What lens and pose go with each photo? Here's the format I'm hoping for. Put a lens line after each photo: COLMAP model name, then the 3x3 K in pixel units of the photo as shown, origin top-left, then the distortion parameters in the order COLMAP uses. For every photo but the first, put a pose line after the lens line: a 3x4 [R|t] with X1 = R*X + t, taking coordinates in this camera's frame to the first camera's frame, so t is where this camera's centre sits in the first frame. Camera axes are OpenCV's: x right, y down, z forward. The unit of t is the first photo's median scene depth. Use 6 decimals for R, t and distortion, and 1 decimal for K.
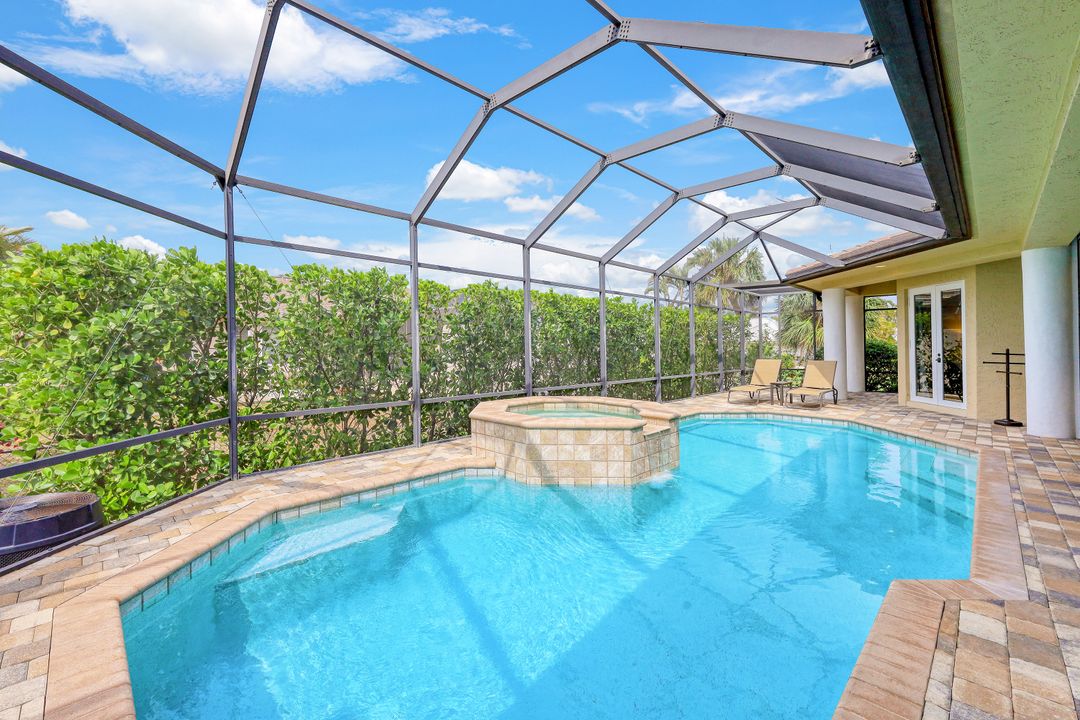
lens RADIAL K [[442.5, 0, 542.0], [0, 442.5, 353.3], [0, 0, 1]] dist [-0.001698, 0.000058]
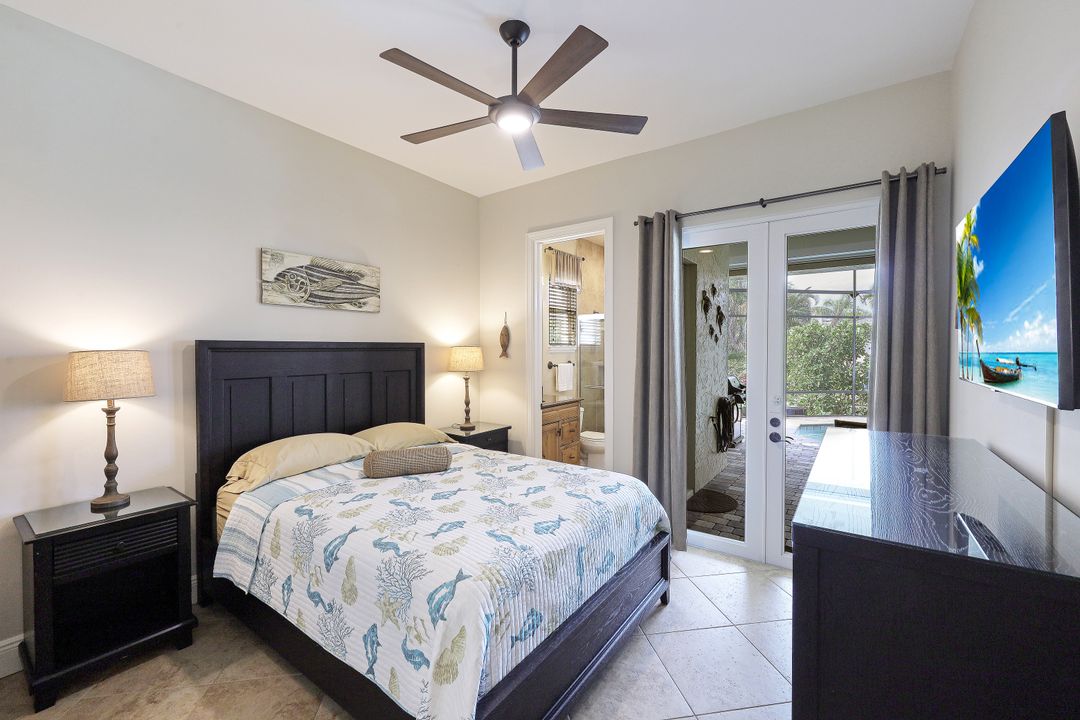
lens RADIAL K [[441.8, 0, 534.2], [0, 441.8, 356.7], [0, 0, 1]] dist [0.000496, -0.000037]
pose [[0.141145, 0.010514, -0.989933, 1.440304], [-0.017825, 0.999808, 0.008078, -0.031492], [0.989828, 0.016506, 0.141305, -1.077995]]
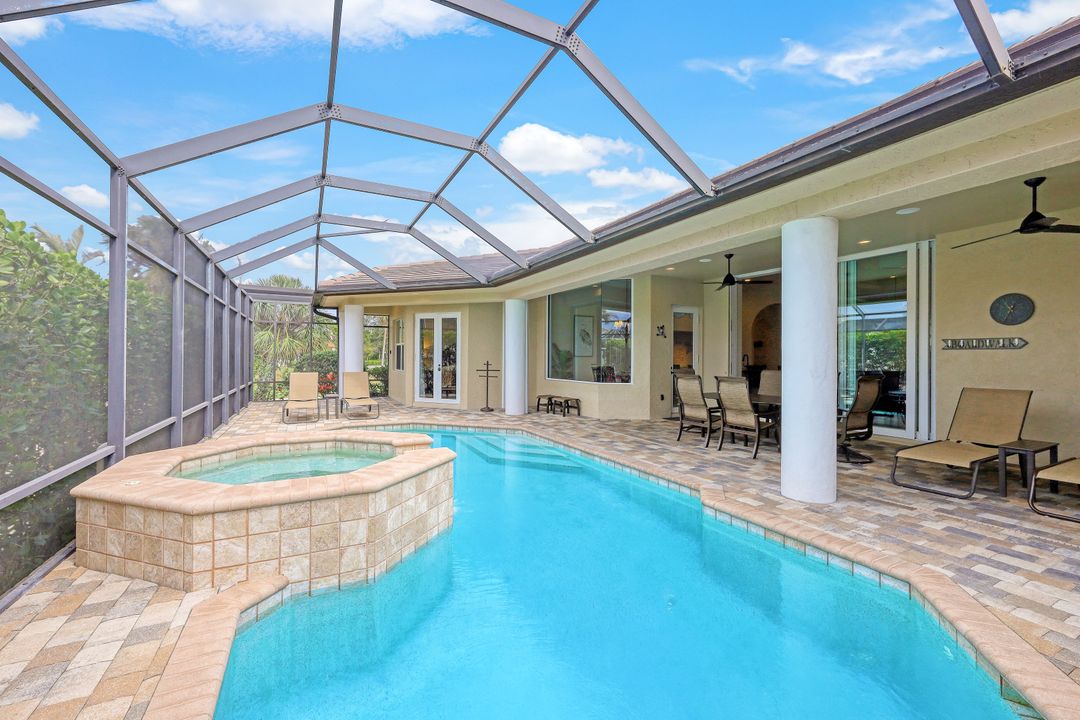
lens RADIAL K [[449.1, 0, 535.0], [0, 449.1, 357.8], [0, 0, 1]] dist [0.002715, 0.000295]
pose [[0.323721, -0.001746, 0.946151, -0.593859], [0.012913, 0.999913, -0.002573, -0.025039], [-0.946065, 0.013051, 0.323715, 0.577429]]
